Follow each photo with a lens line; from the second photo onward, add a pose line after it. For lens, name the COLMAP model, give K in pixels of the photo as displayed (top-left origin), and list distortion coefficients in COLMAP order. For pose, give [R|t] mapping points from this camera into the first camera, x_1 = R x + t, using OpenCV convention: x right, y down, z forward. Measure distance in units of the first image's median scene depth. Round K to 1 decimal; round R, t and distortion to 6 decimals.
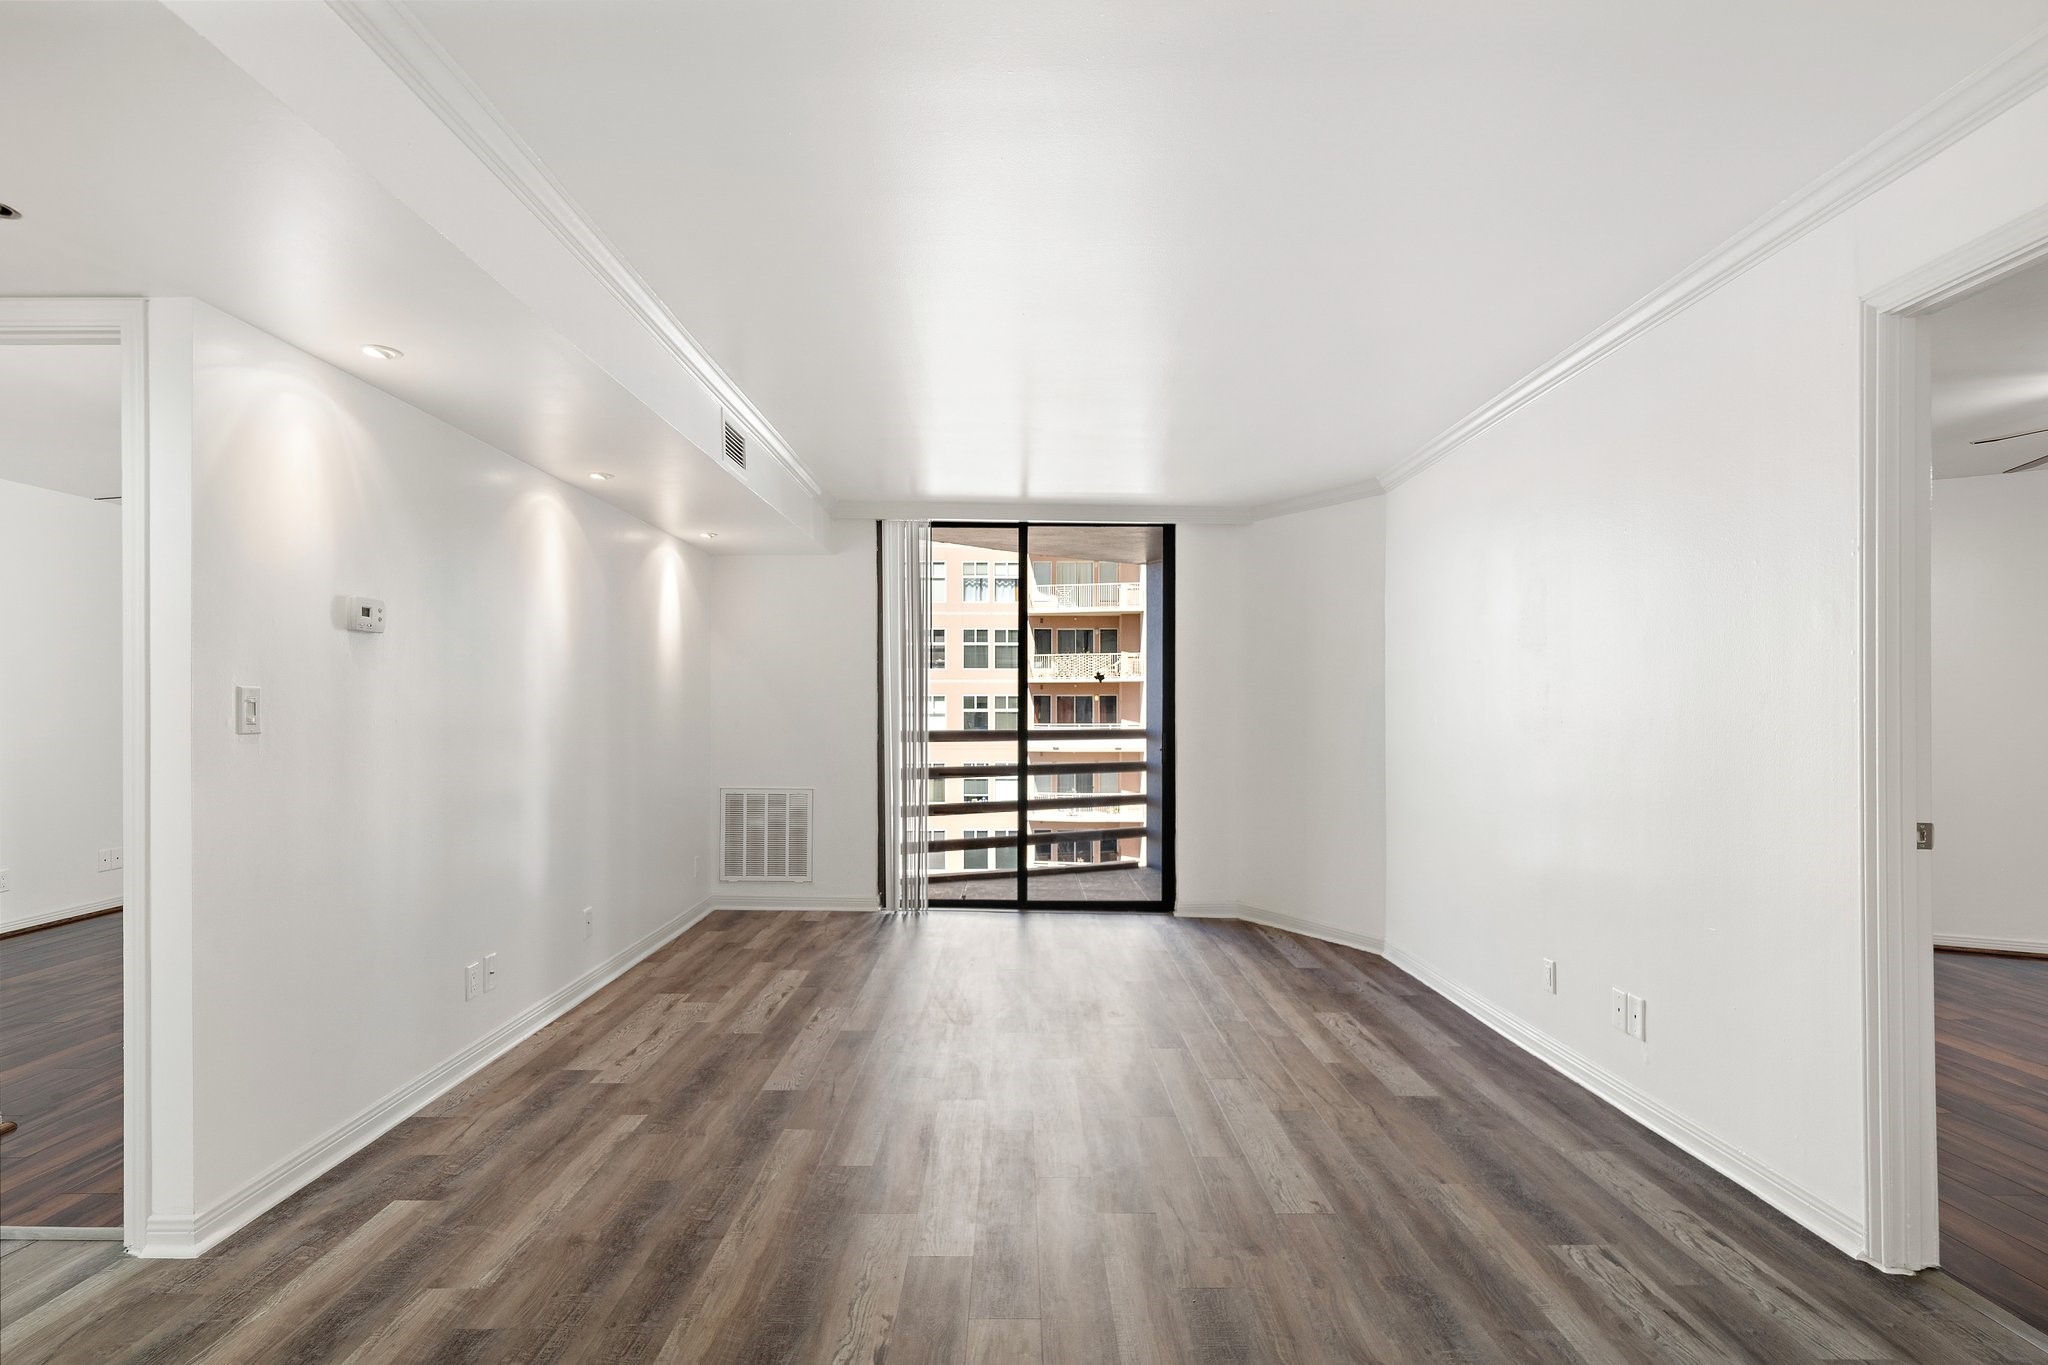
lens RADIAL K [[1044.2, 0, 1016.4], [0, 1044.2, 699.8], [0, 0, 1]] dist [0.002455, 0.000640]
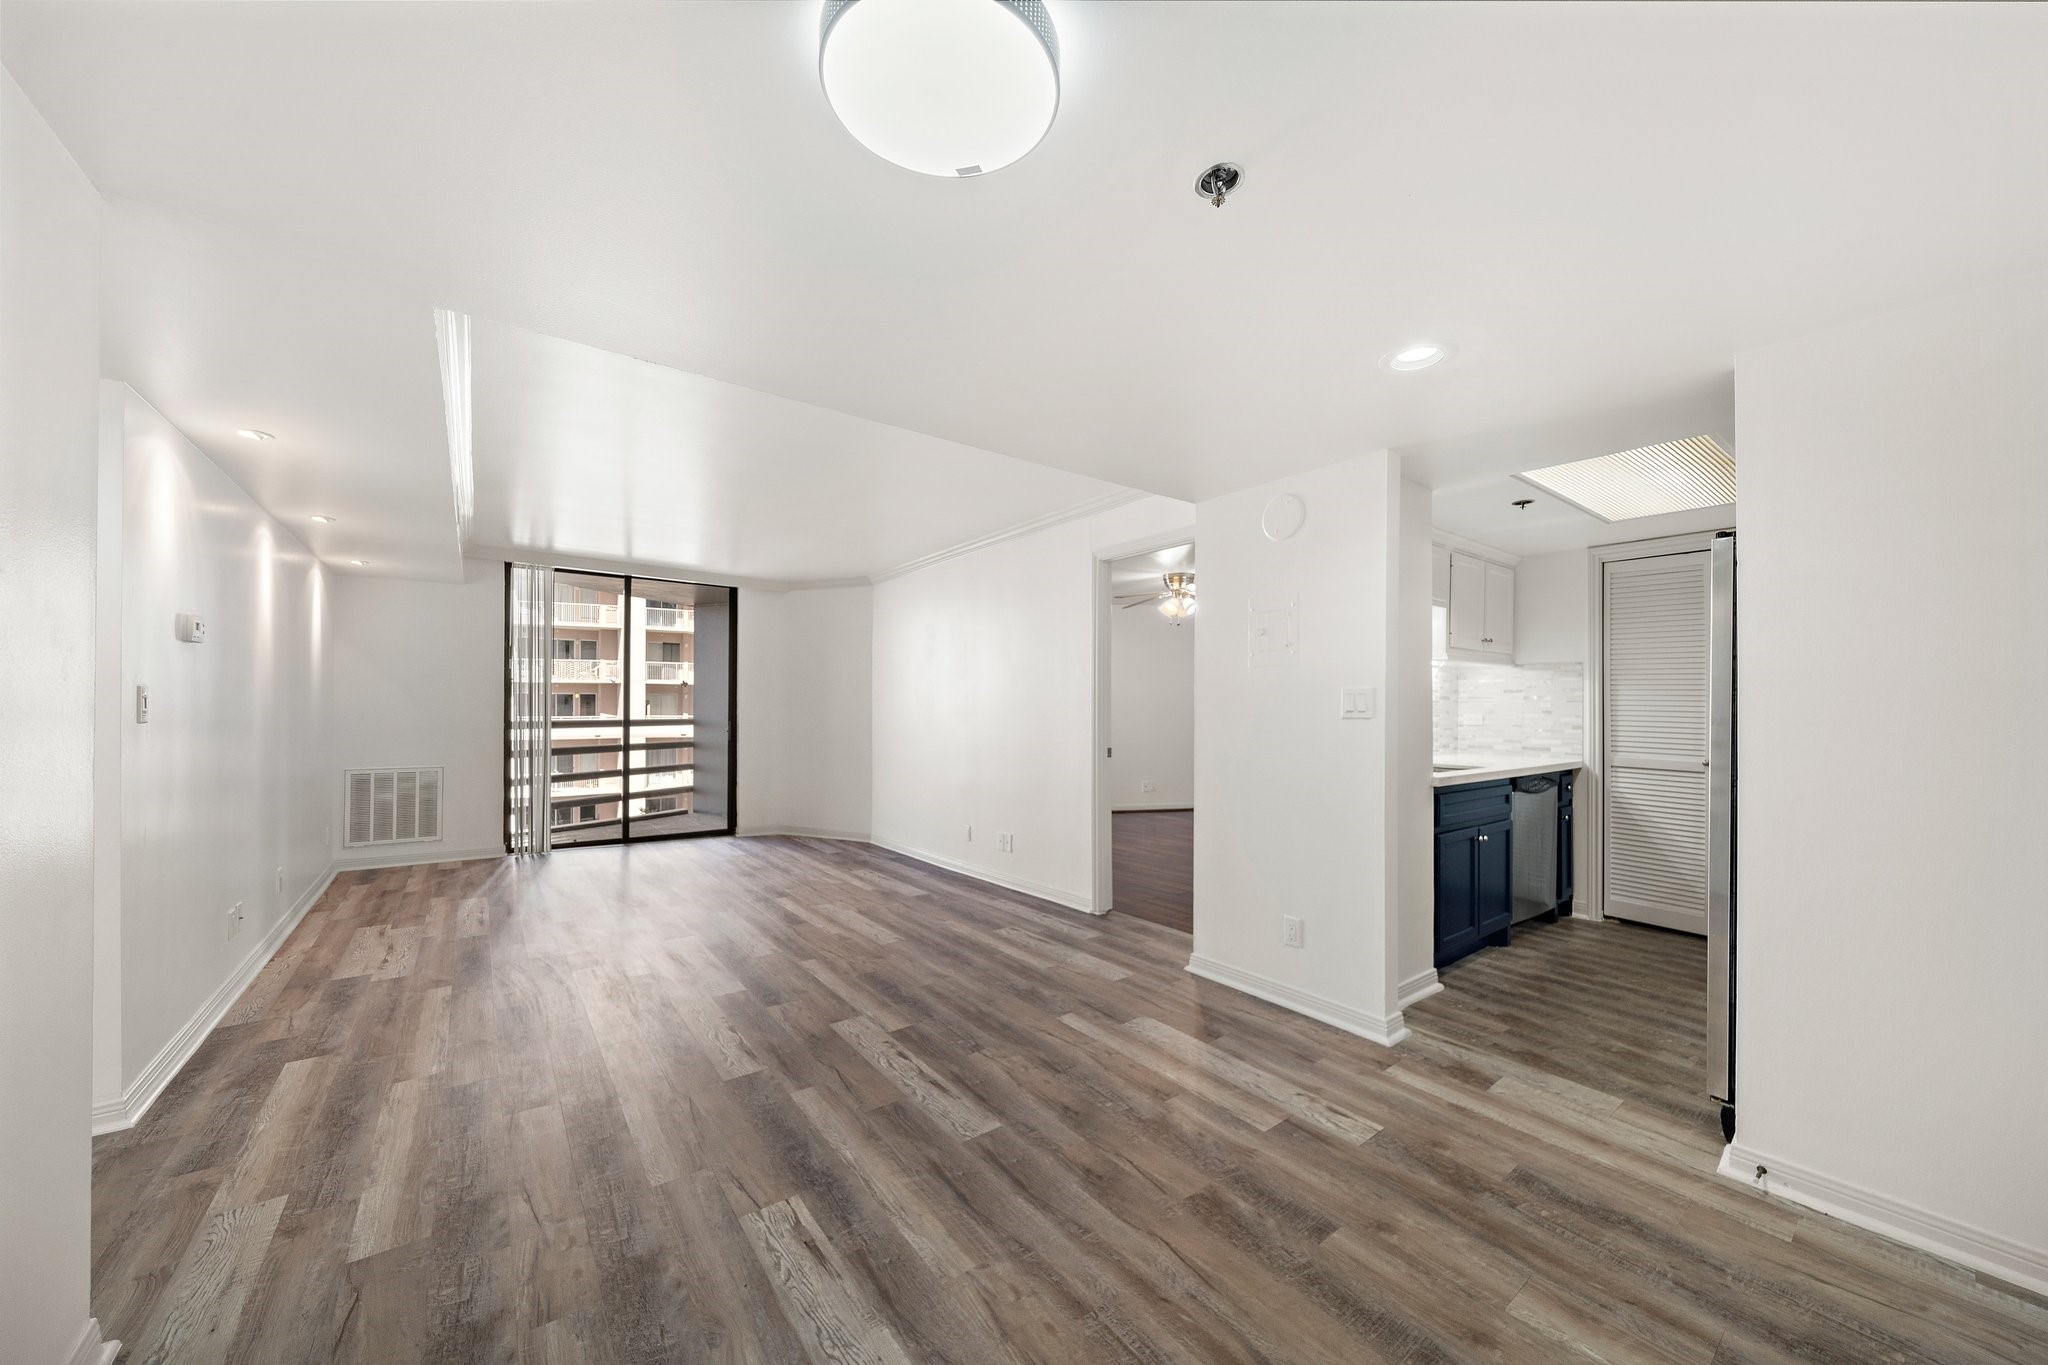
lens RADIAL K [[735.1, 0, 1029.8], [0, 735.1, 697.4], [0, 0, 1]] dist [-0.001581, -0.000094]
pose [[0.795912, 0.009387, 0.605339, -0.258899], [-0.008501, 0.999954, -0.004329, -0.002613], [-0.605352, -0.001700, 0.795956, -0.225304]]
